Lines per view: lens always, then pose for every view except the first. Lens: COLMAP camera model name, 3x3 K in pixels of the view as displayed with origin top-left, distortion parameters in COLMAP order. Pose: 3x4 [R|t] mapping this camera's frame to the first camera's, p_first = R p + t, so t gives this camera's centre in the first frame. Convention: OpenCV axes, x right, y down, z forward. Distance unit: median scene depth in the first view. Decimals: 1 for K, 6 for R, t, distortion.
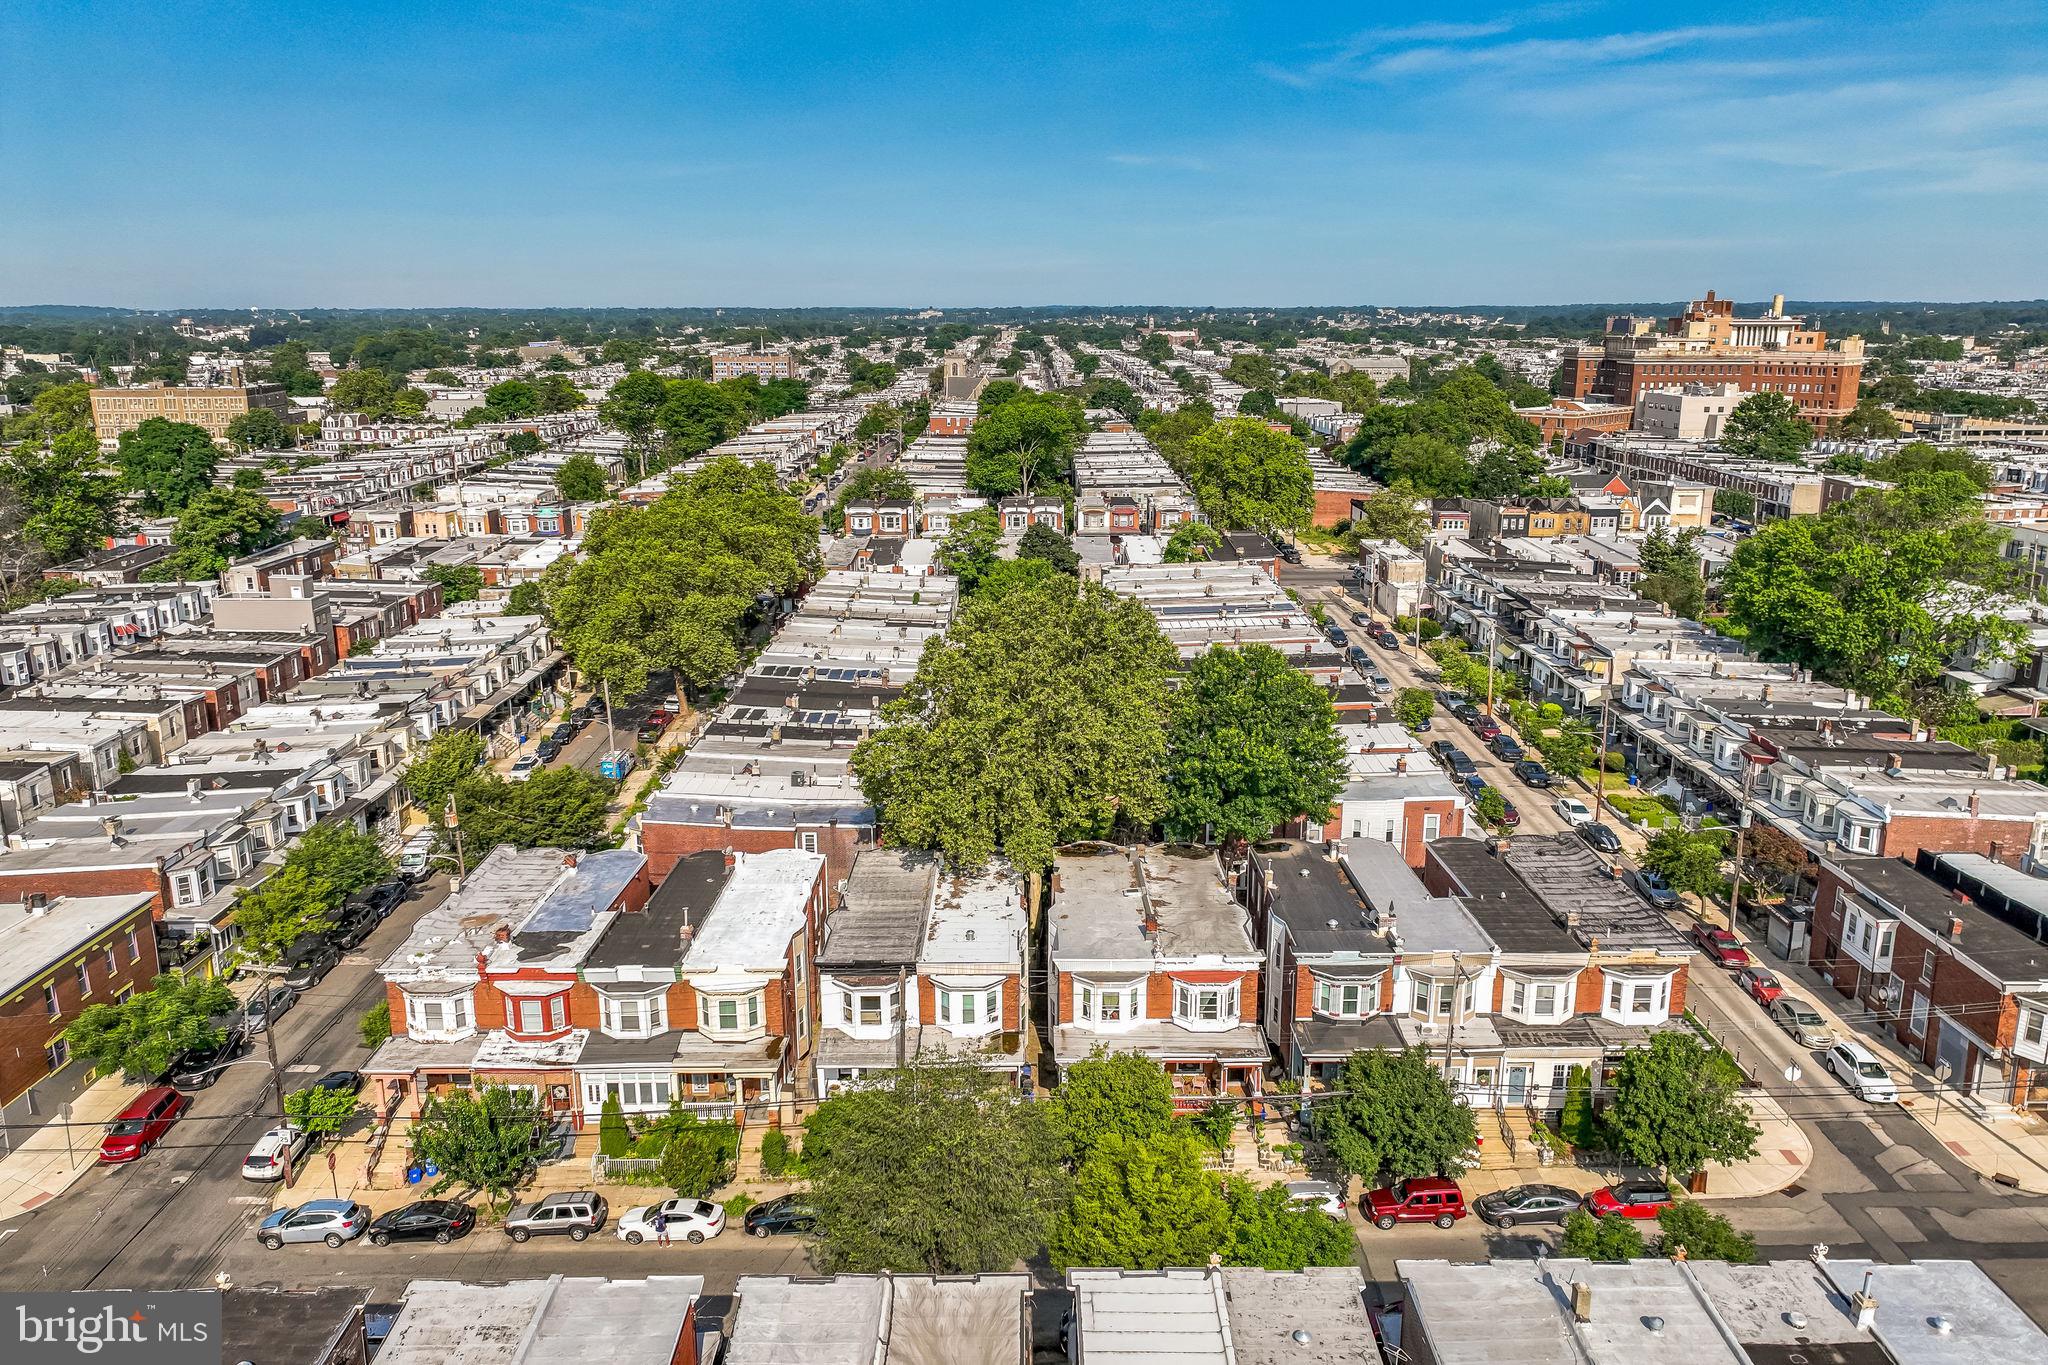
lens RADIAL K [[1474.5, 0, 1029.0], [0, 1474.5, 677.6], [0, 0, 1]] dist [0.008555, 0.008619]
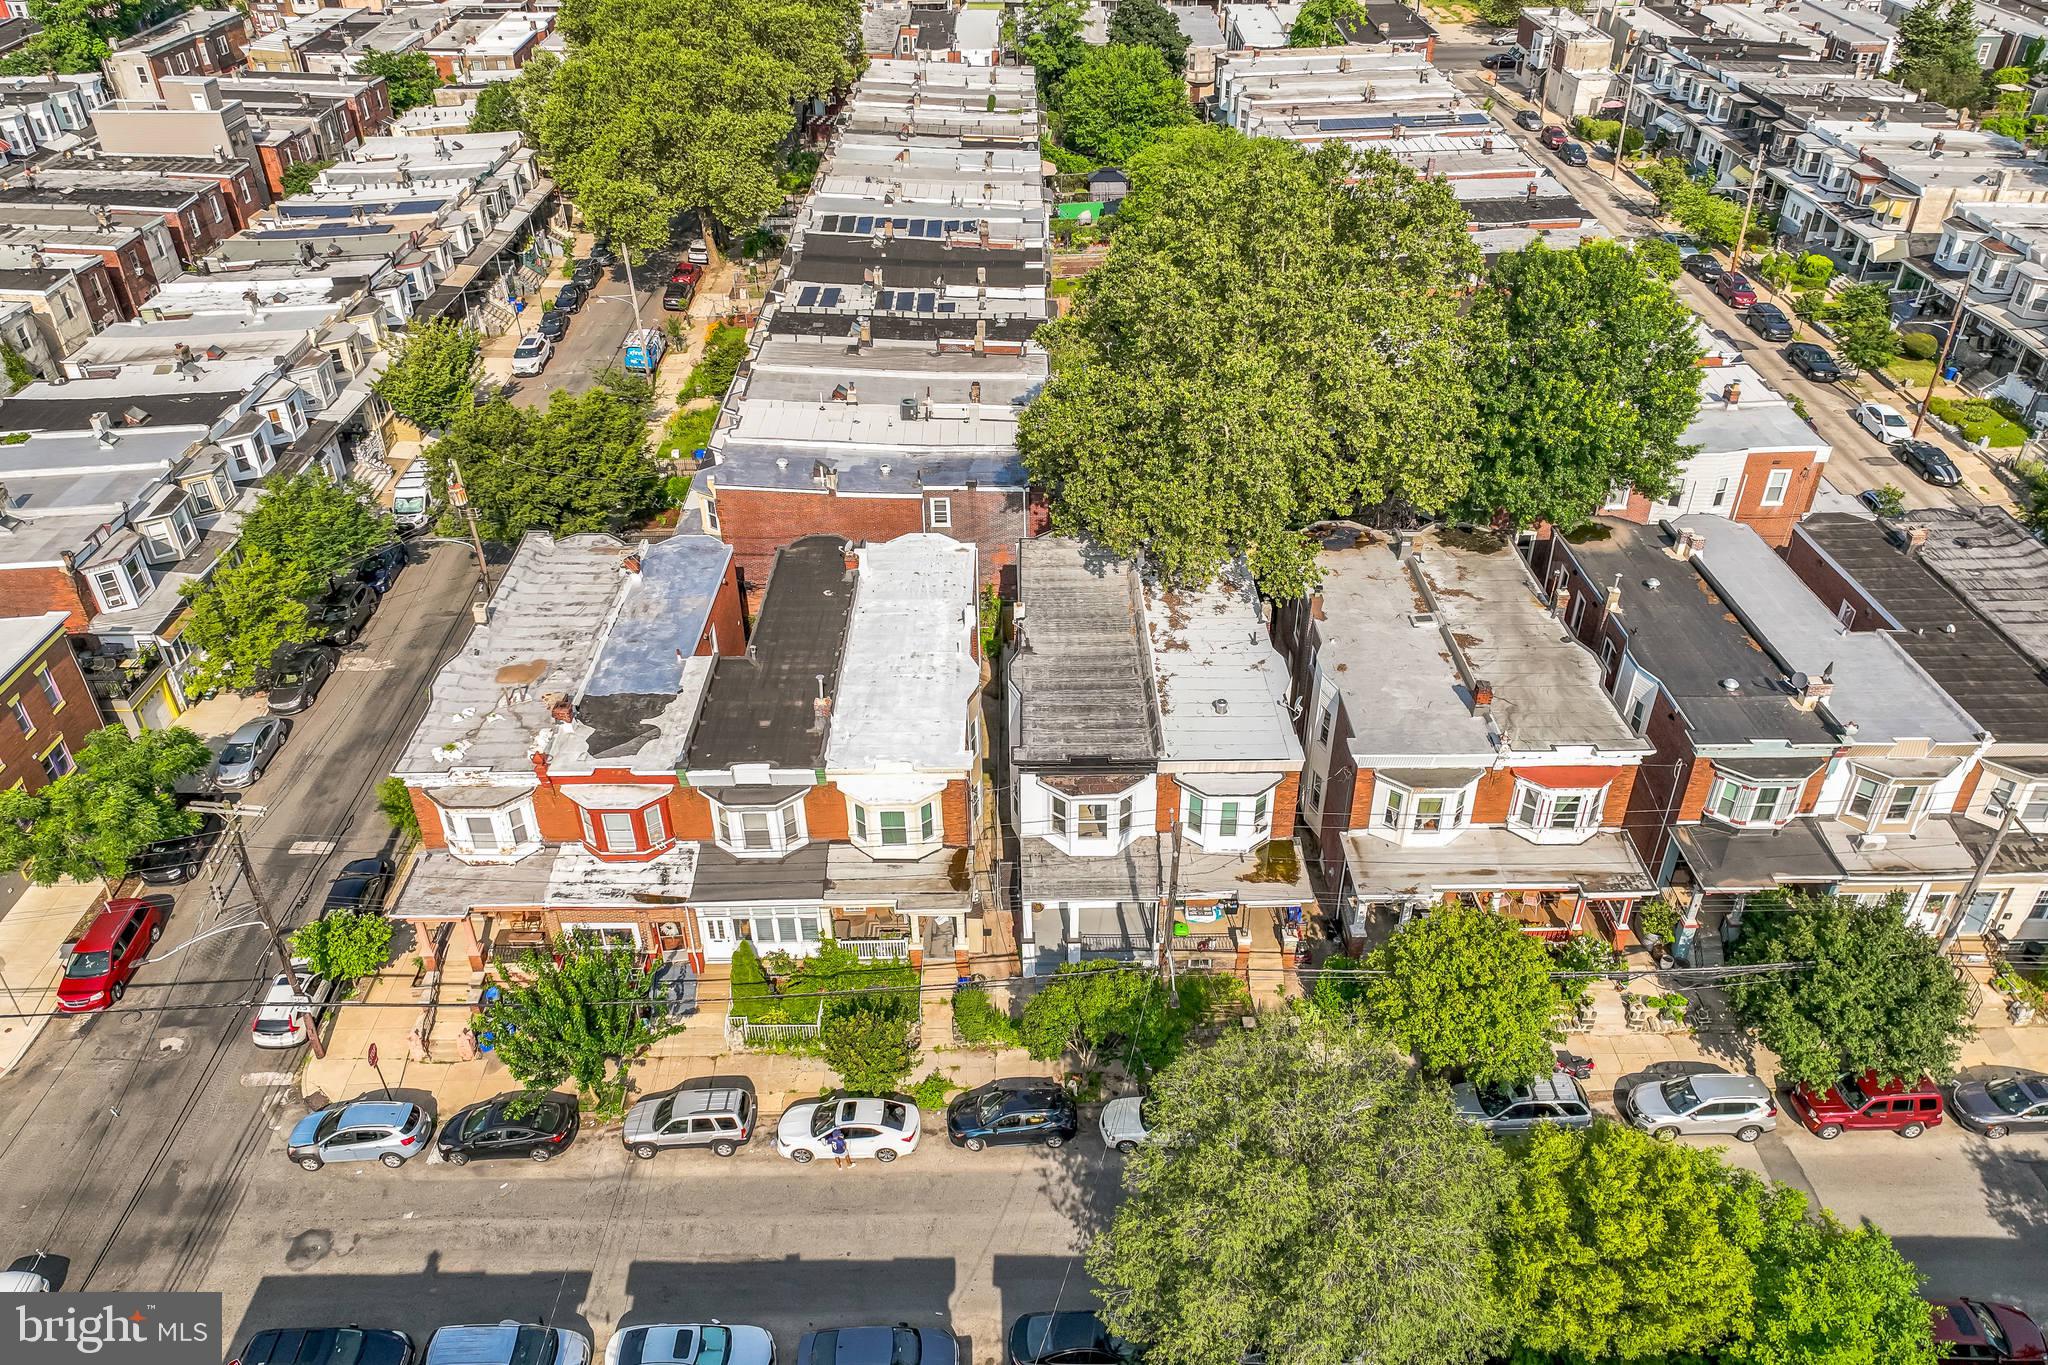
lens RADIAL K [[1474.5, 0, 1029.0], [0, 1474.5, 677.6], [0, 0, 1]] dist [0.008555, 0.008619]
pose [[0.999983, -0.004388, 0.003769, -0.094492], [0.002822, 0.938885, 0.344221, -0.057822], [-0.005049, -0.344204, 0.938881, 0.237943]]
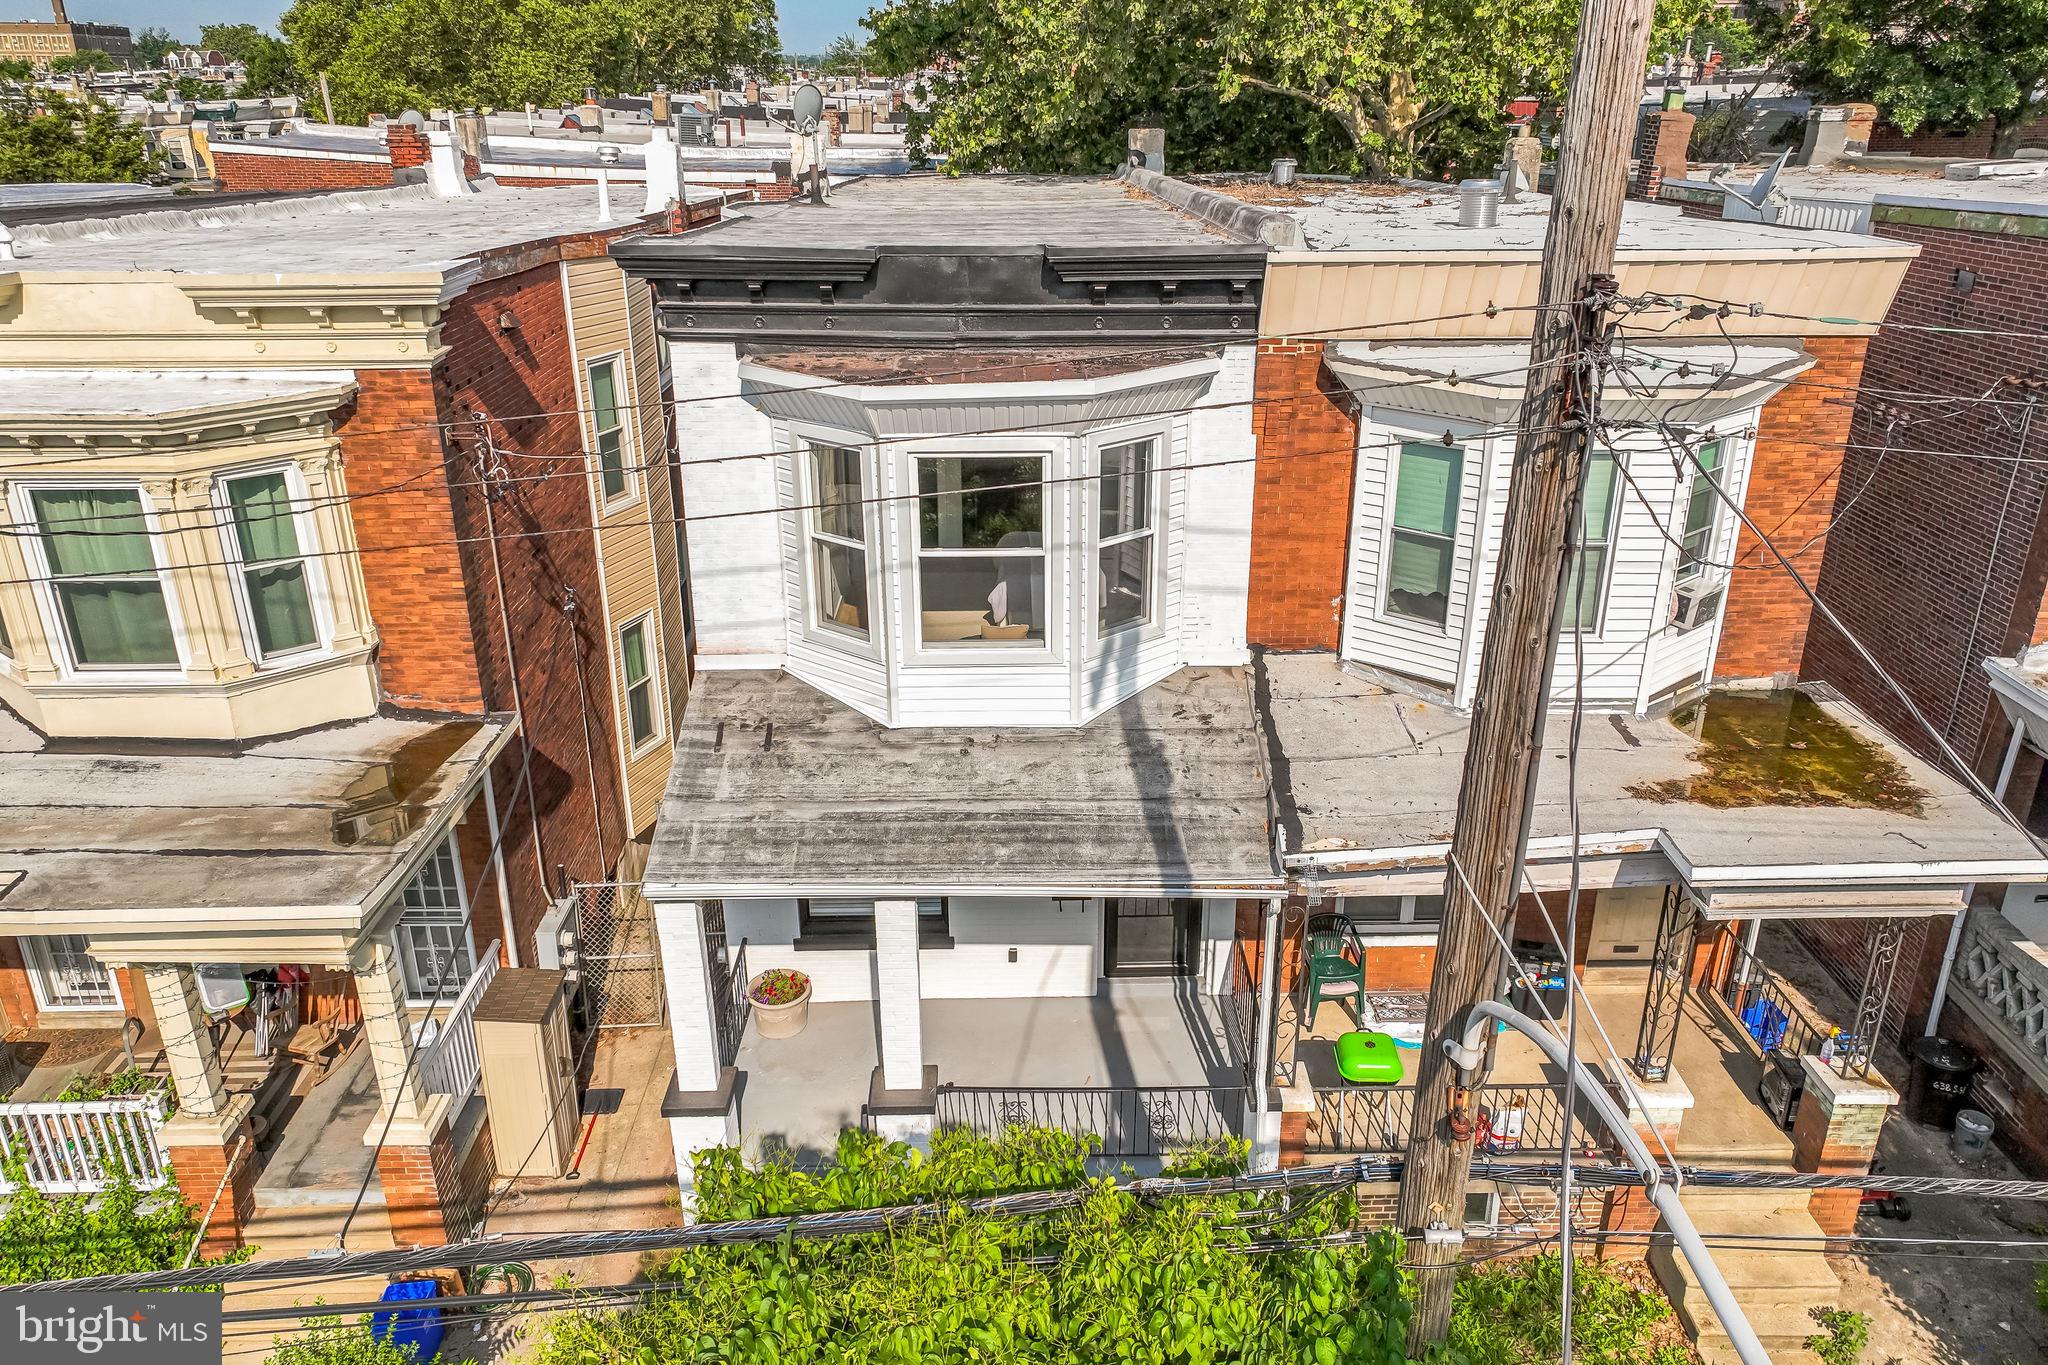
lens RADIAL K [[1474.5, 0, 1029.0], [0, 1474.5, 677.6], [0, 0, 1]] dist [0.008555, 0.008619]
pose [[0.999980, -0.001966, 0.006028, -0.069125], [0.001092, 0.989909, 0.141704, 0.145691], [-0.006246, -0.141694, 0.989891, 0.562649]]
